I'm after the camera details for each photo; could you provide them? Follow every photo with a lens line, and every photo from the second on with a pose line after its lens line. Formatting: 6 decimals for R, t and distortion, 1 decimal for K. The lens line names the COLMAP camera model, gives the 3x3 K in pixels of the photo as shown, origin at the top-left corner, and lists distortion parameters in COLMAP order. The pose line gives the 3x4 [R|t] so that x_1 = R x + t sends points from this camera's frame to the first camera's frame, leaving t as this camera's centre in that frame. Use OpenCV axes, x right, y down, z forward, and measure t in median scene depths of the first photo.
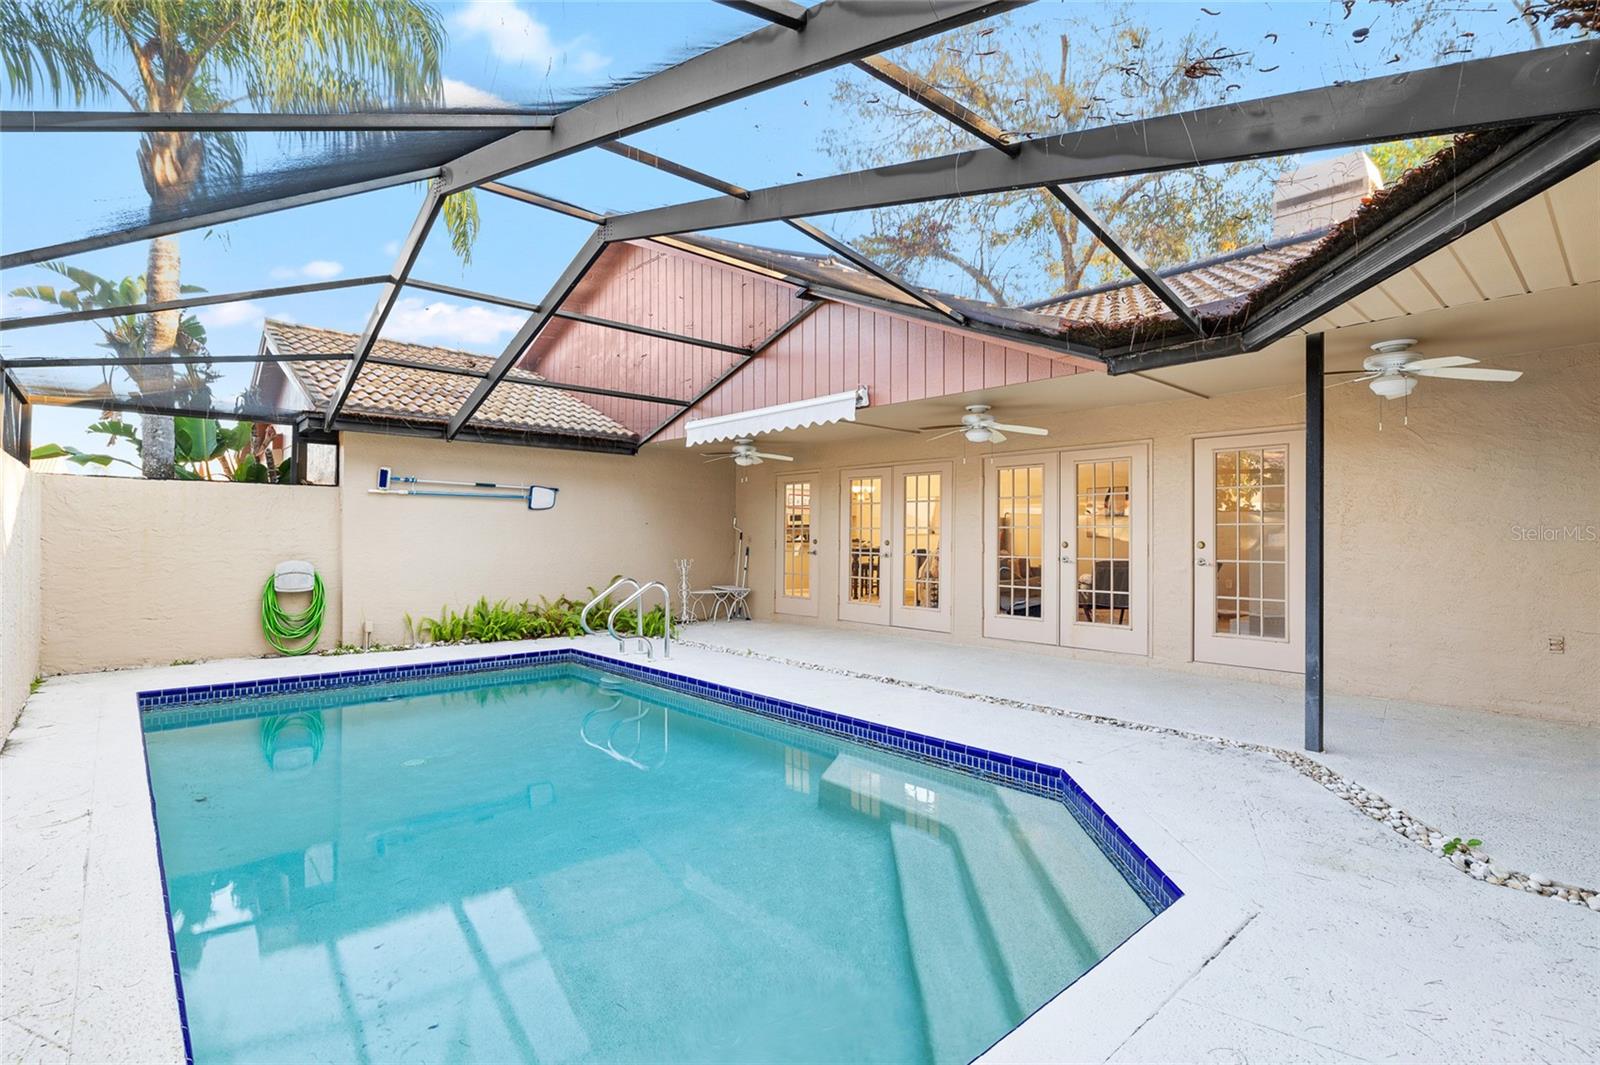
lens RADIAL K [[757.0, 0, 795.2], [0, 757.0, 530.0], [0, 0, 1]] dist [0.001102, 0.000477]
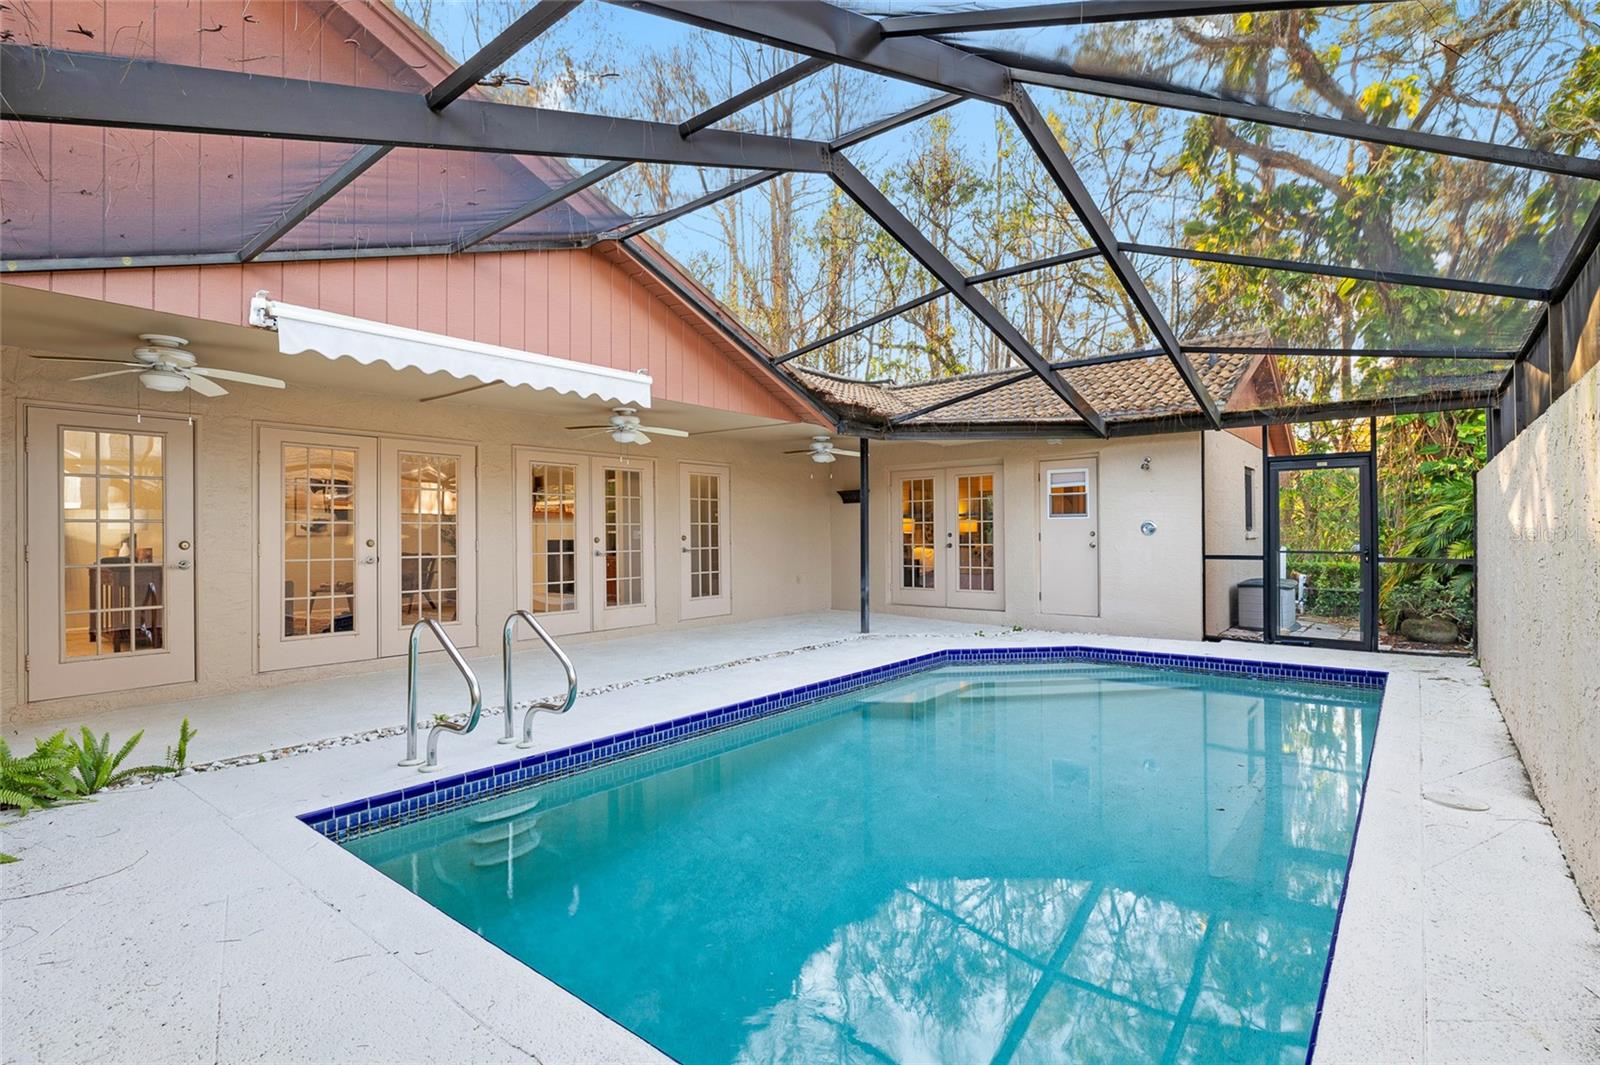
lens RADIAL K [[757.0, 0, 794.8], [0, 757.0, 533.5], [0, 0, 1]] dist [0.001102, 0.000477]
pose [[-0.150958, -0.002928, 0.988536, -0.895931], [-0.003307, 0.999992, 0.002457, 0.007118], [-0.988535, -0.002898, -0.150966, 0.988815]]
